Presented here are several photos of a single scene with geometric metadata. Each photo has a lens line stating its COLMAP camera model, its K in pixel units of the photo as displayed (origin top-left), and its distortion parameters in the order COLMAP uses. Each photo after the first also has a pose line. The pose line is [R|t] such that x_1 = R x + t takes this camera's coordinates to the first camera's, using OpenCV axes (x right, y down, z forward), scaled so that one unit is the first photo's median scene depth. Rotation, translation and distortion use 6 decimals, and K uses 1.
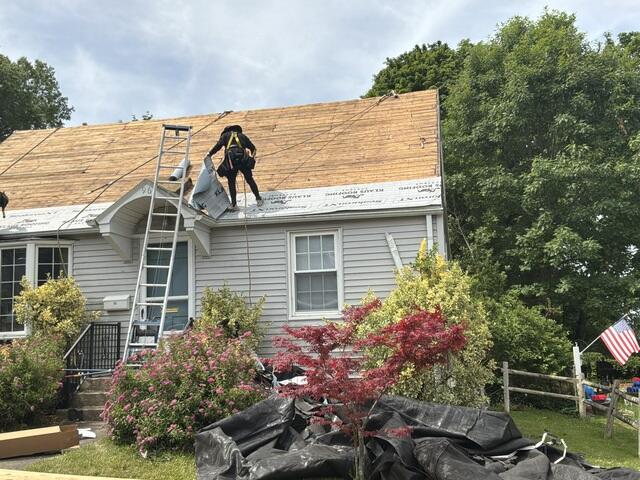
lens RADIAL K [[703.1, 0, 320.0], [0, 703.1, 240.0], [0, 0, 1]] dist [0.131474, -0.009162]
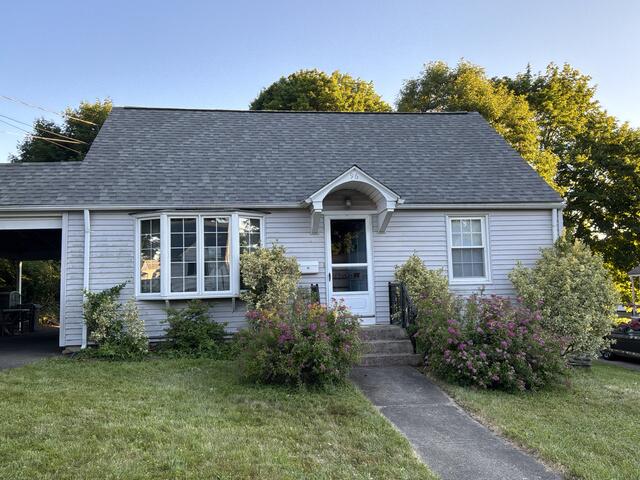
lens RADIAL K [[521.8, 0, 318.1], [0, 521.8, 241.5], [0, 0, 1]] dist [0.135737, -0.273979]
pose [[0.945159, 0.033275, 0.324913, -0.578359], [-0.049758, 0.997855, 0.042550, 0.006279], [-0.322800, -0.056383, 0.944786, 0.170588]]
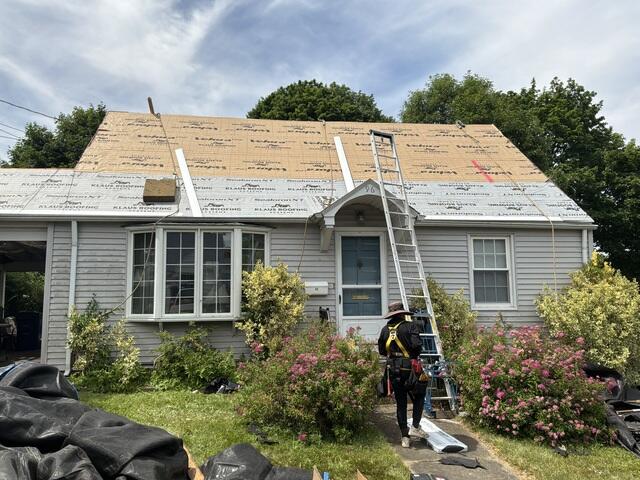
lens RADIAL K [[524.0, 0, 313.7], [0, 524.0, 241.3], [0, 0, 1]] dist [0.143701, -0.309842]
pose [[0.942186, 0.059299, 0.329803, -0.580809], [-0.069567, 0.997389, 0.019408, 0.000574], [-0.327791, -0.041229, 0.943850, 0.253657]]
